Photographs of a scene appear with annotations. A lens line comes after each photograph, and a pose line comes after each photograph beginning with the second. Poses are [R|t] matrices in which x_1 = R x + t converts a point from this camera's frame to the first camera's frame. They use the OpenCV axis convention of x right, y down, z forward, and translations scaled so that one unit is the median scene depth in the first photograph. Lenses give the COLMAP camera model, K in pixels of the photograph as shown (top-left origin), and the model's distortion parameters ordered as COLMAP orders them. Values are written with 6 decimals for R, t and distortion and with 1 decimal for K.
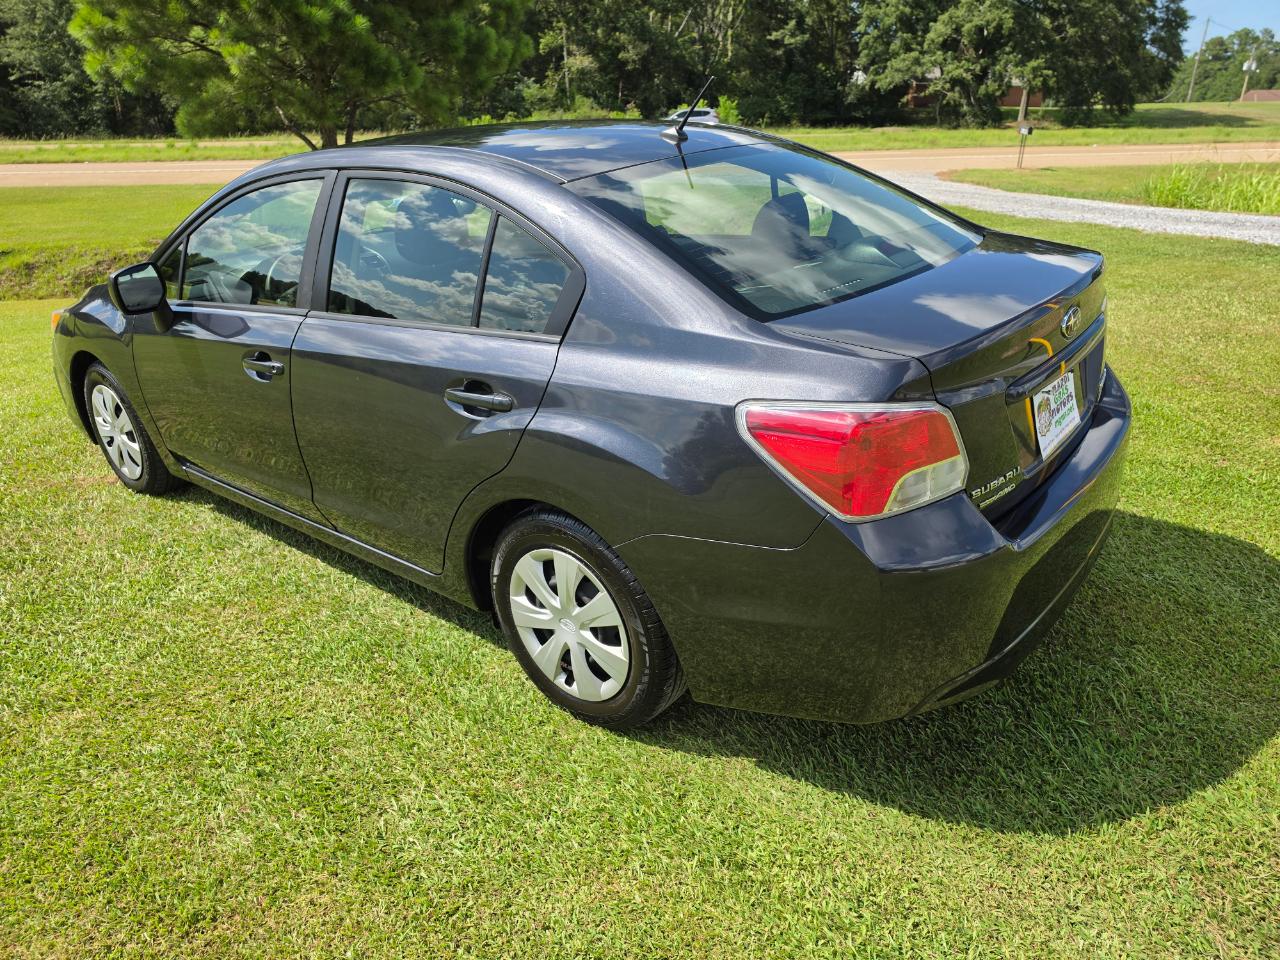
lens RADIAL K [[921.1, 0, 641.0], [0, 921.1, 517.0], [0, 0, 1]] dist [0.093034, -0.040963]
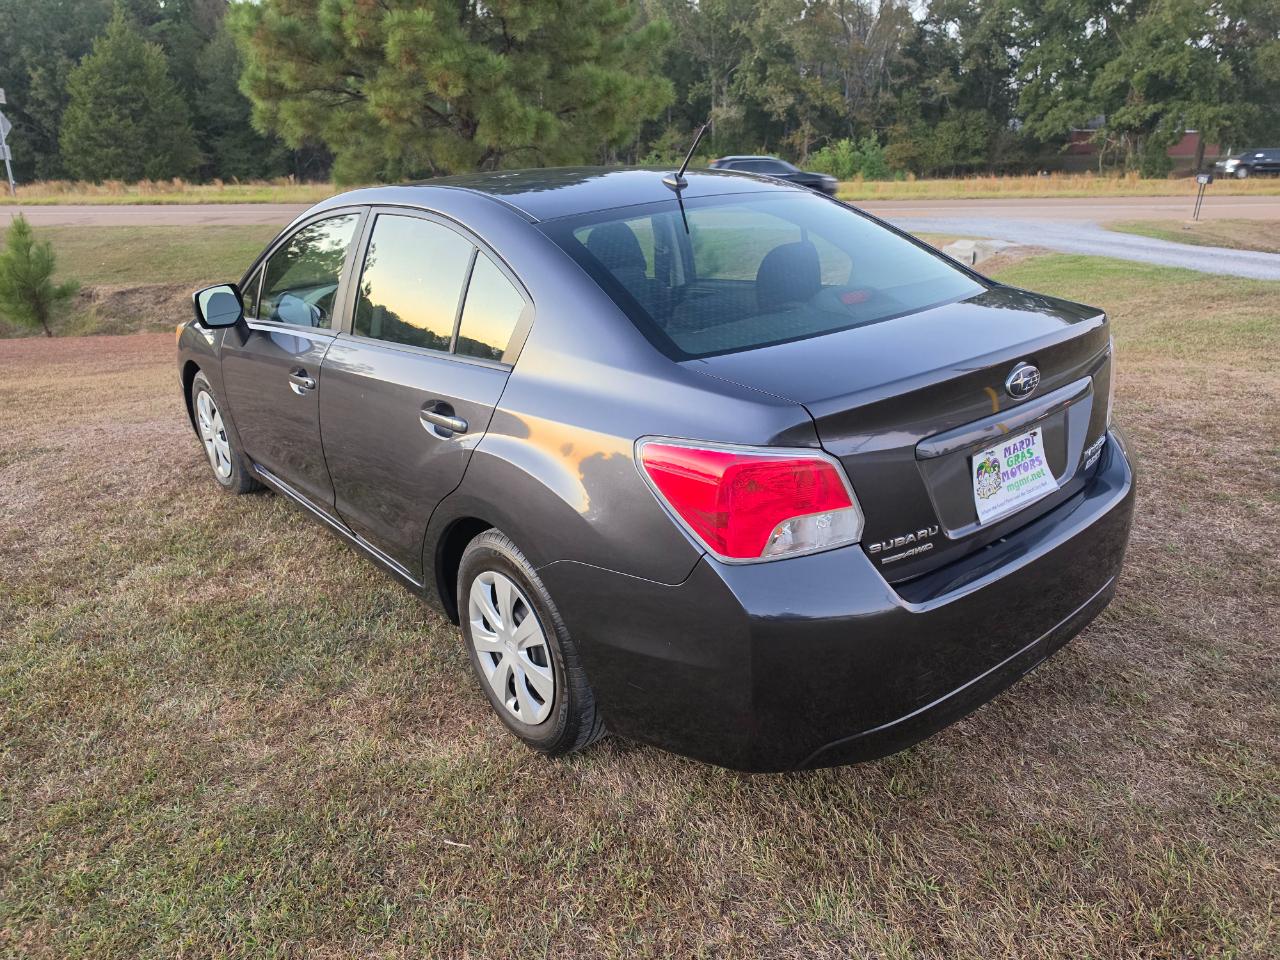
lens RADIAL K [[921.1, 0, 641.0], [0, 921.1, 517.0], [0, 0, 1]] dist [0.093034, -0.040963]
pose [[0.977094, 0.086220, -0.194561, 0.213306], [-0.094545, 0.994943, -0.033897, -0.003364], [0.190654, 0.051515, 0.980305, 0.012193]]
